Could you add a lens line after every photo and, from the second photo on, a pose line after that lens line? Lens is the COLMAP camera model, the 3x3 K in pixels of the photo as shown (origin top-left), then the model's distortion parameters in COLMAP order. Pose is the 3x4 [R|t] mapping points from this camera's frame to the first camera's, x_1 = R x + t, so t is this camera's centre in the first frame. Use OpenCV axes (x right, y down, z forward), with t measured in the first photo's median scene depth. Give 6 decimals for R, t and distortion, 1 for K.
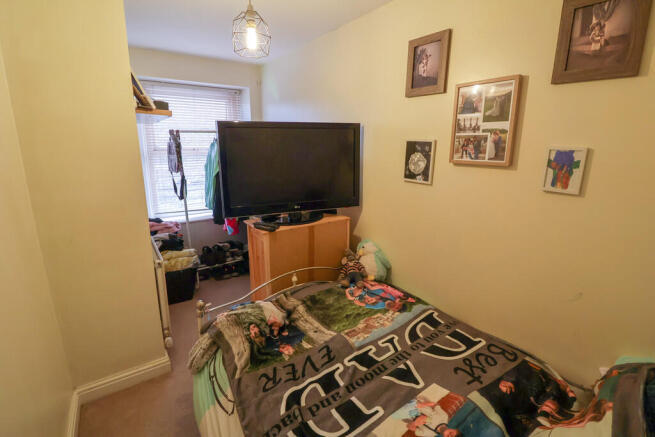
lens RADIAL K [[298.8, 0, 323.5], [0, 298.8, 209.7], [0, 0, 1]] dist [-0.035654, -0.000471]
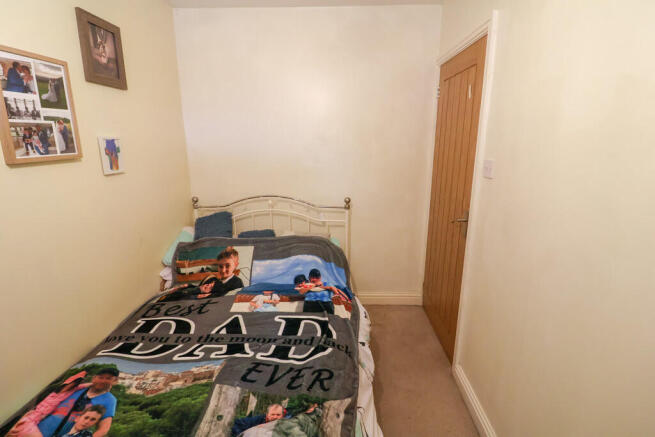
lens RADIAL K [[298.8, 0, 323.5], [0, 298.8, 209.7], [0, 0, 1]] dist [-0.035654, -0.000471]
pose [[-0.790910, -0.139717, 0.595768, -0.572435], [0.136129, 0.909018, 0.393897, -0.252154], [-0.596598, 0.392639, -0.699932, 1.221928]]
